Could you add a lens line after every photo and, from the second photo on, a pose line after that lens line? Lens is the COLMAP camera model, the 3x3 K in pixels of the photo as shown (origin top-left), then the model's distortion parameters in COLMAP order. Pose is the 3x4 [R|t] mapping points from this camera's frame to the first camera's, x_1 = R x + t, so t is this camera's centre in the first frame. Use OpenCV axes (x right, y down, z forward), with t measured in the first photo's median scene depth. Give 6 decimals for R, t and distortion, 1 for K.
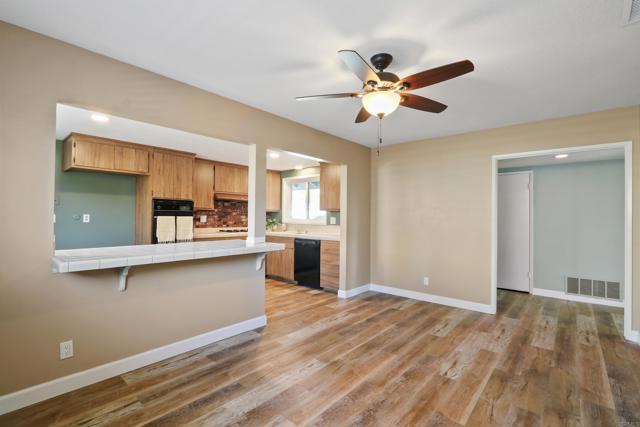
lens RADIAL K [[294.8, 0, 324.7], [0, 294.8, 214.2], [0, 0, 1]] dist [-0.016935, 0.003616]
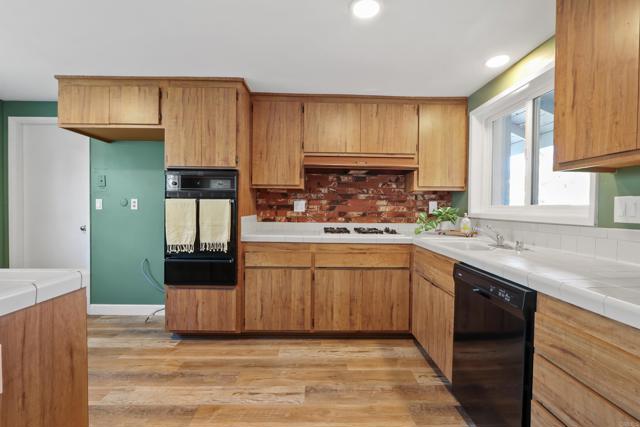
lens RADIAL K [[294.8, 0, 324.6], [0, 294.8, 213.5], [0, 0, 1]] dist [-0.016935, 0.003616]
pose [[0.671686, 0.010999, -0.740754, 0.049653], [0.003613, 0.999829, 0.018122, 0.026670], [0.740827, -0.014849, 0.671531, 0.866248]]
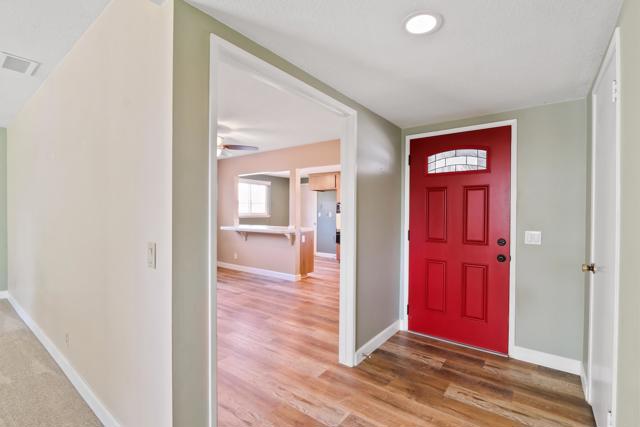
lens RADIAL K [[294.8, 0, 324.3], [0, 294.8, 213.8], [0, 0, 1]] dist [-0.016935, 0.003616]
pose [[0.067133, -0.003523, -0.997738, 1.107380], [0.002465, 0.999991, -0.003365, 0.015285], [0.997741, -0.002234, 0.067141, 0.837647]]
